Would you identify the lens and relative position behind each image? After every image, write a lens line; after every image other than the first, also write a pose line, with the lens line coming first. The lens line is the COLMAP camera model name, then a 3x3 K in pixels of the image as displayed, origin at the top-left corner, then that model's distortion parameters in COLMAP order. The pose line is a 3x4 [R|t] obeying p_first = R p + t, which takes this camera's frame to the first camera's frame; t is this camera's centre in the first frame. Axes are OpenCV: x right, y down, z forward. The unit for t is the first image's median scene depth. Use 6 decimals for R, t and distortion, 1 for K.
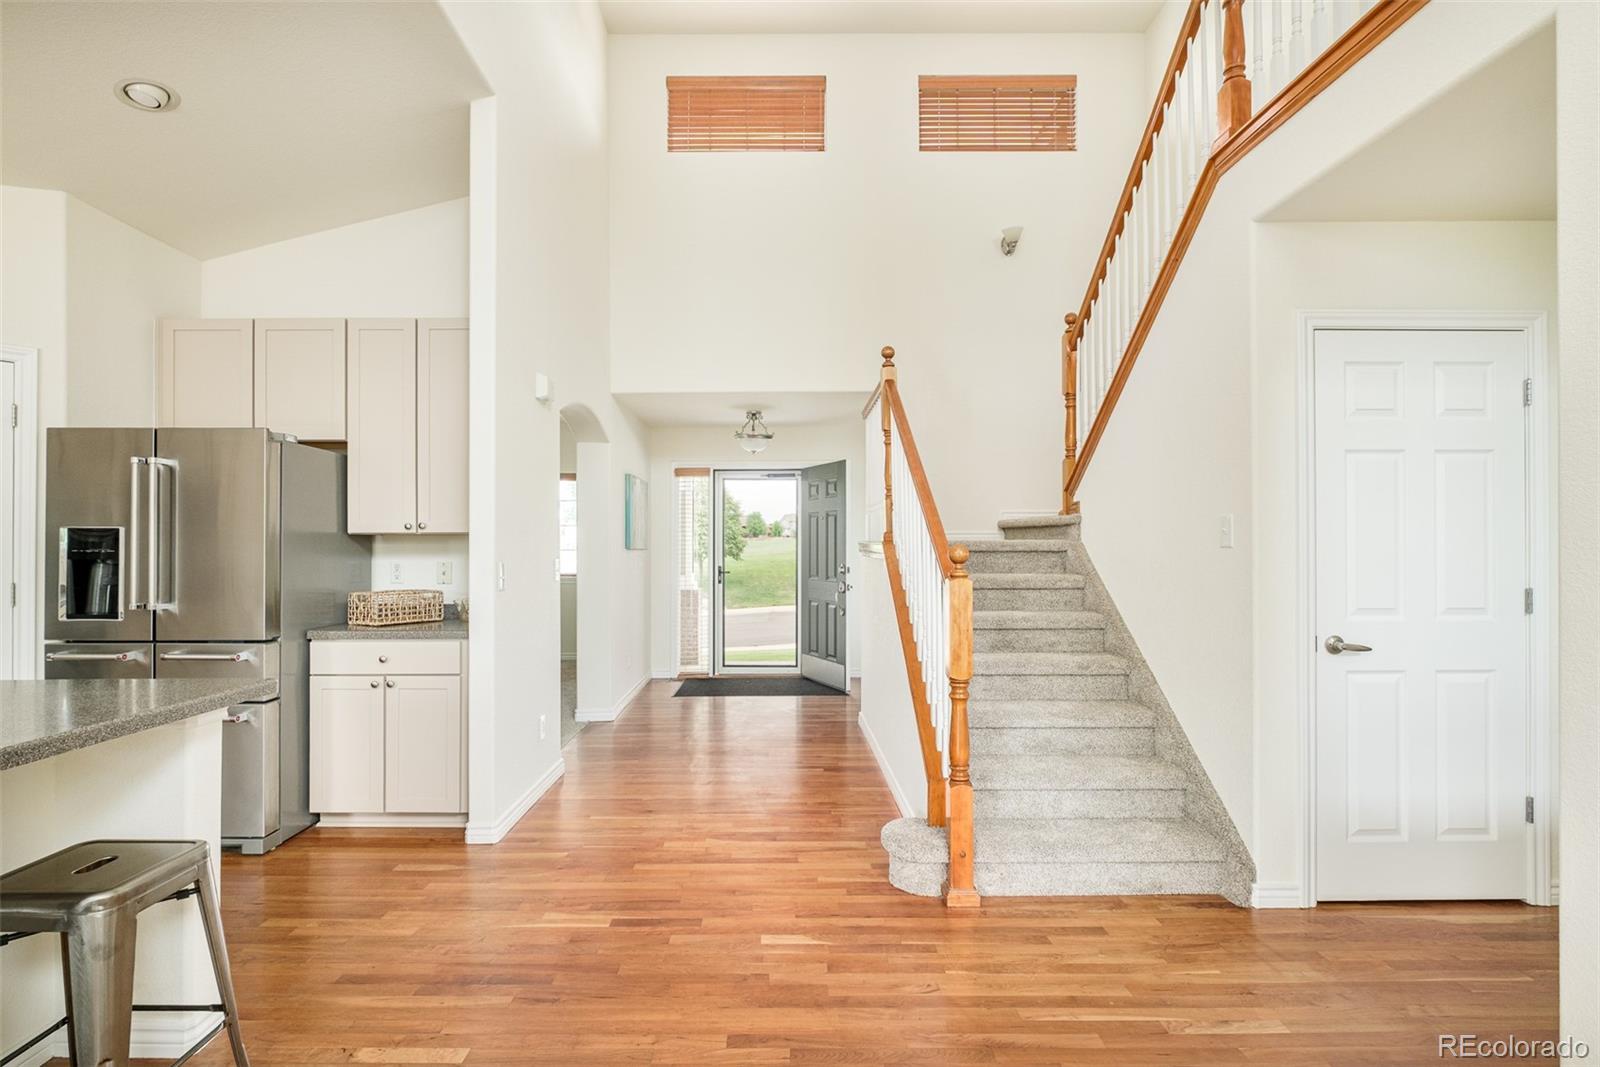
lens RADIAL K [[778.1, 0, 762.8], [0, 778.1, 552.0], [0, 0, 1]] dist [-0.004194, -0.002154]
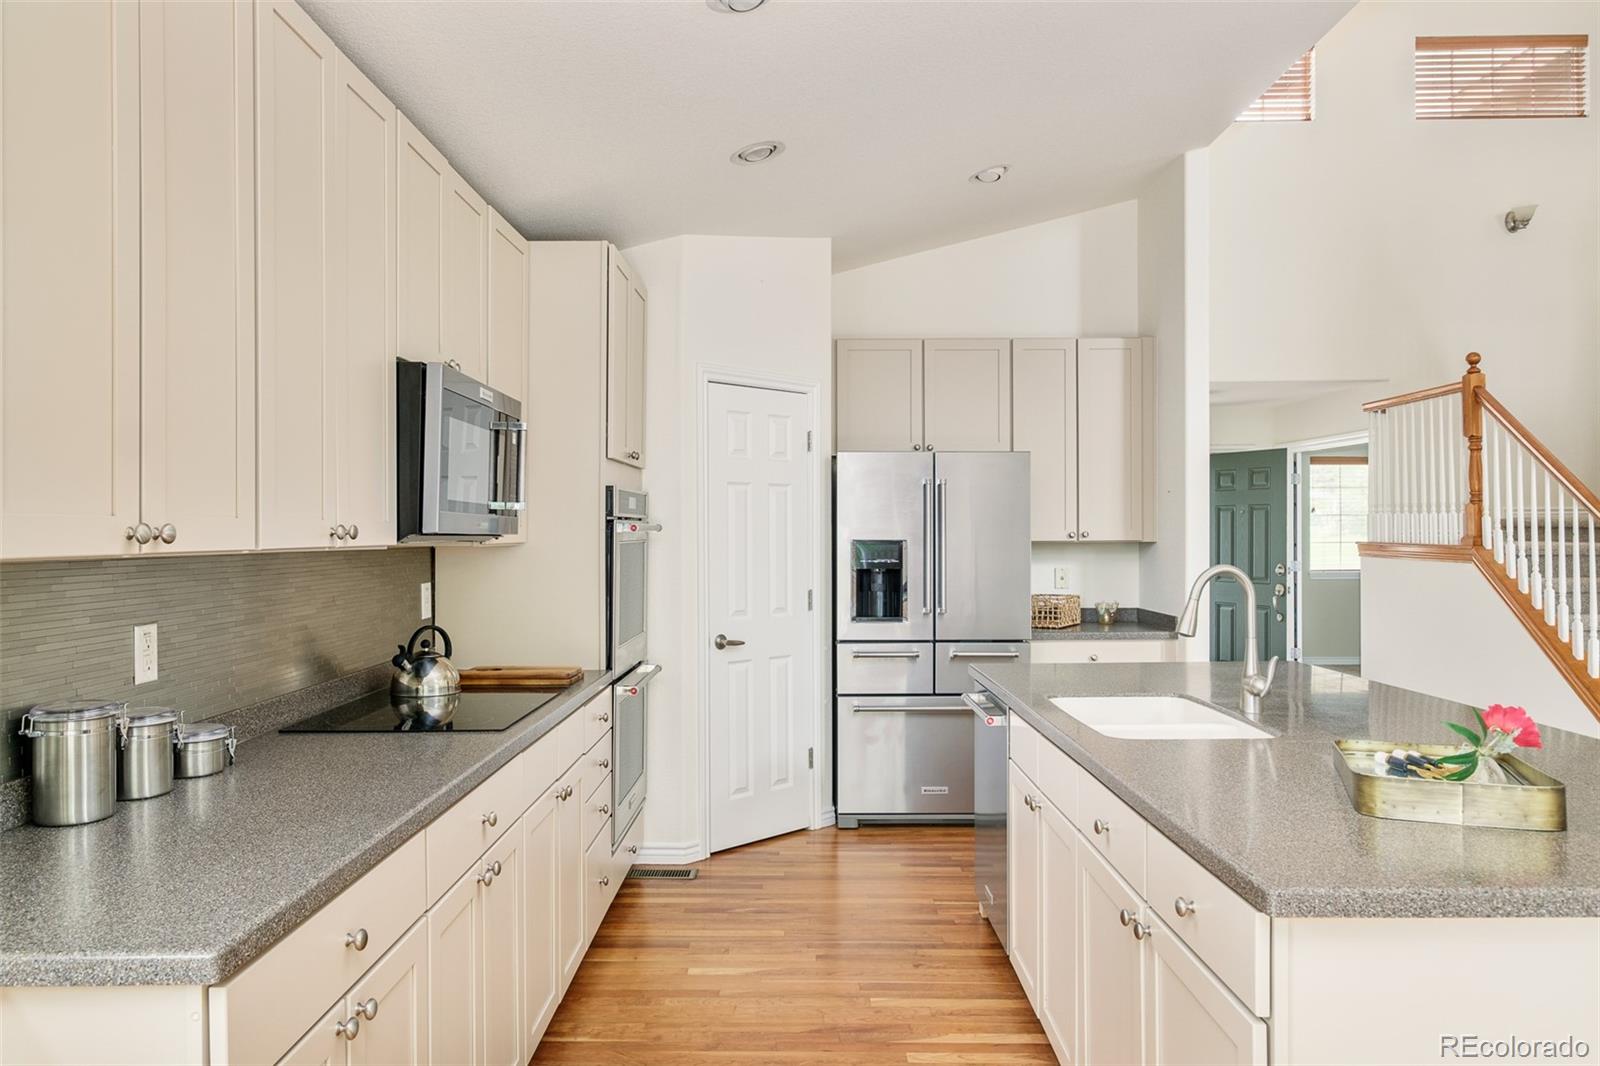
lens RADIAL K [[1092.7, 0, 834.7], [0, 1092.7, 528.0], [0, 0, 1]] dist [0.006402, 0.003531]
pose [[0.999986, 0.002589, -0.004608, -0.854846], [-0.002617, 0.999977, -0.006224, -0.035253], [0.004591, 0.006236, 0.999970, -0.541874]]
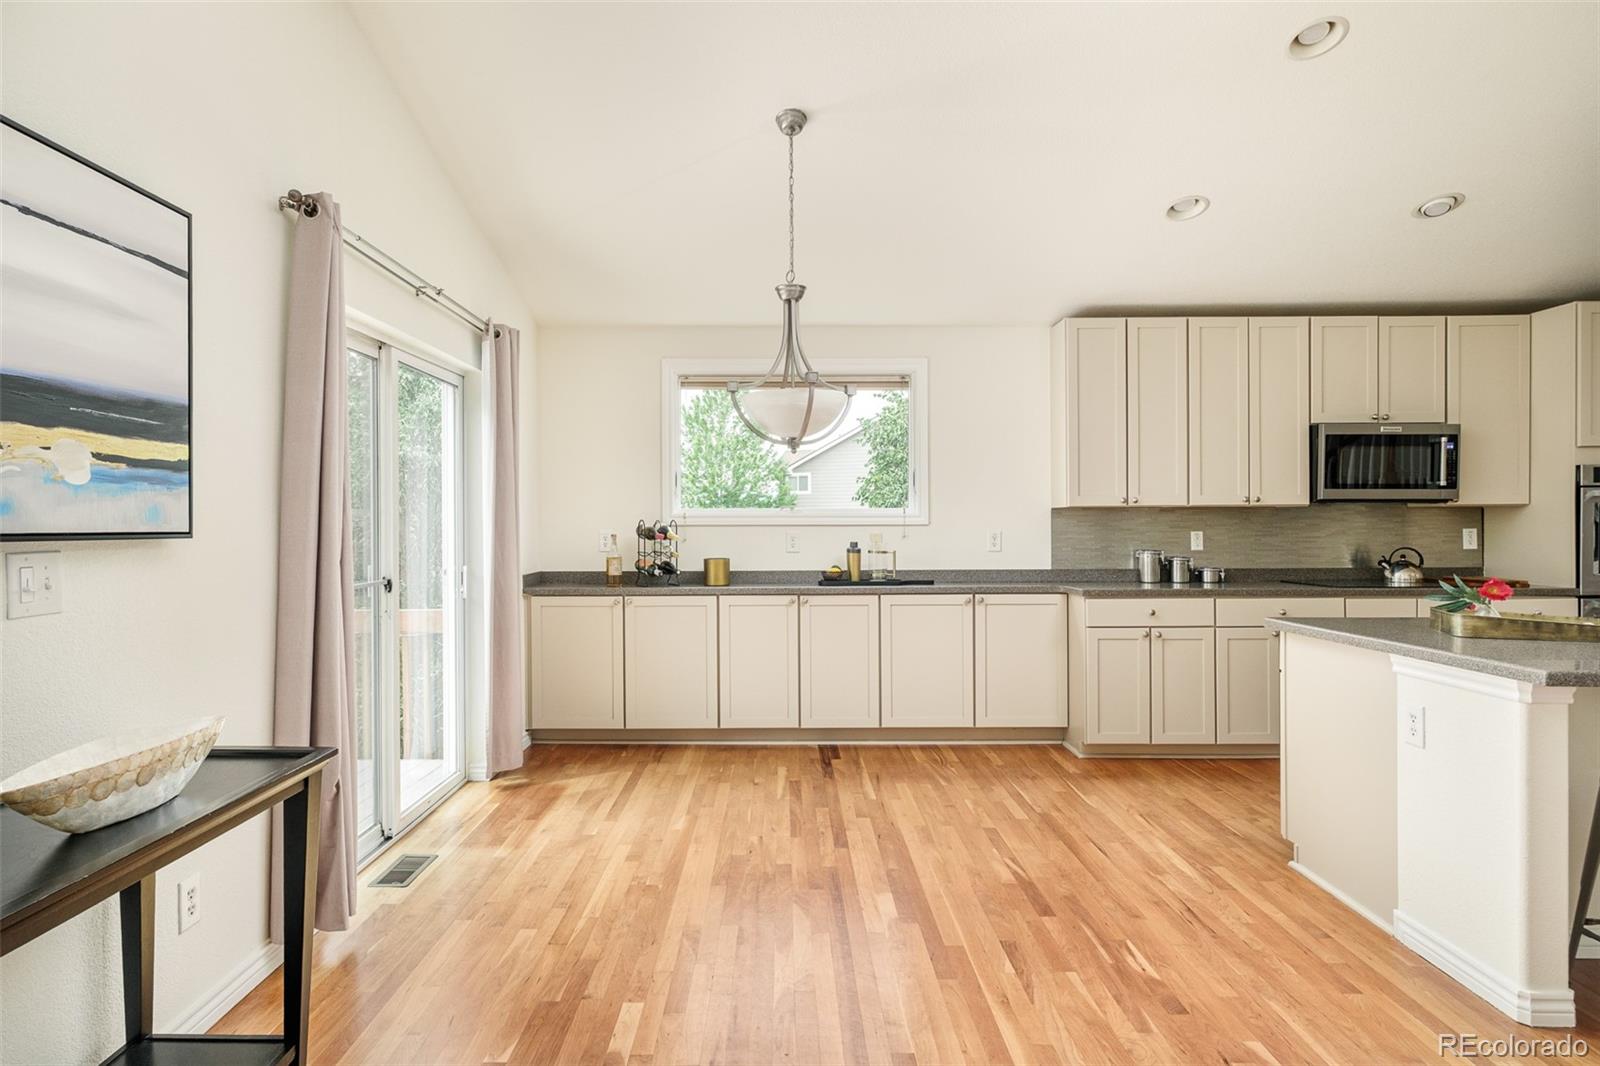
lens RADIAL K [[877.2, 0, 786.9], [0, 877.2, 529.9], [0, 0, 1]] dist [0.016349, -0.000016]
pose [[0.023456, 0.010093, -0.999674, 0.208492], [0.002236, 0.999946, 0.010148, -0.003684], [0.999722, -0.002474, 0.023432, -0.657877]]
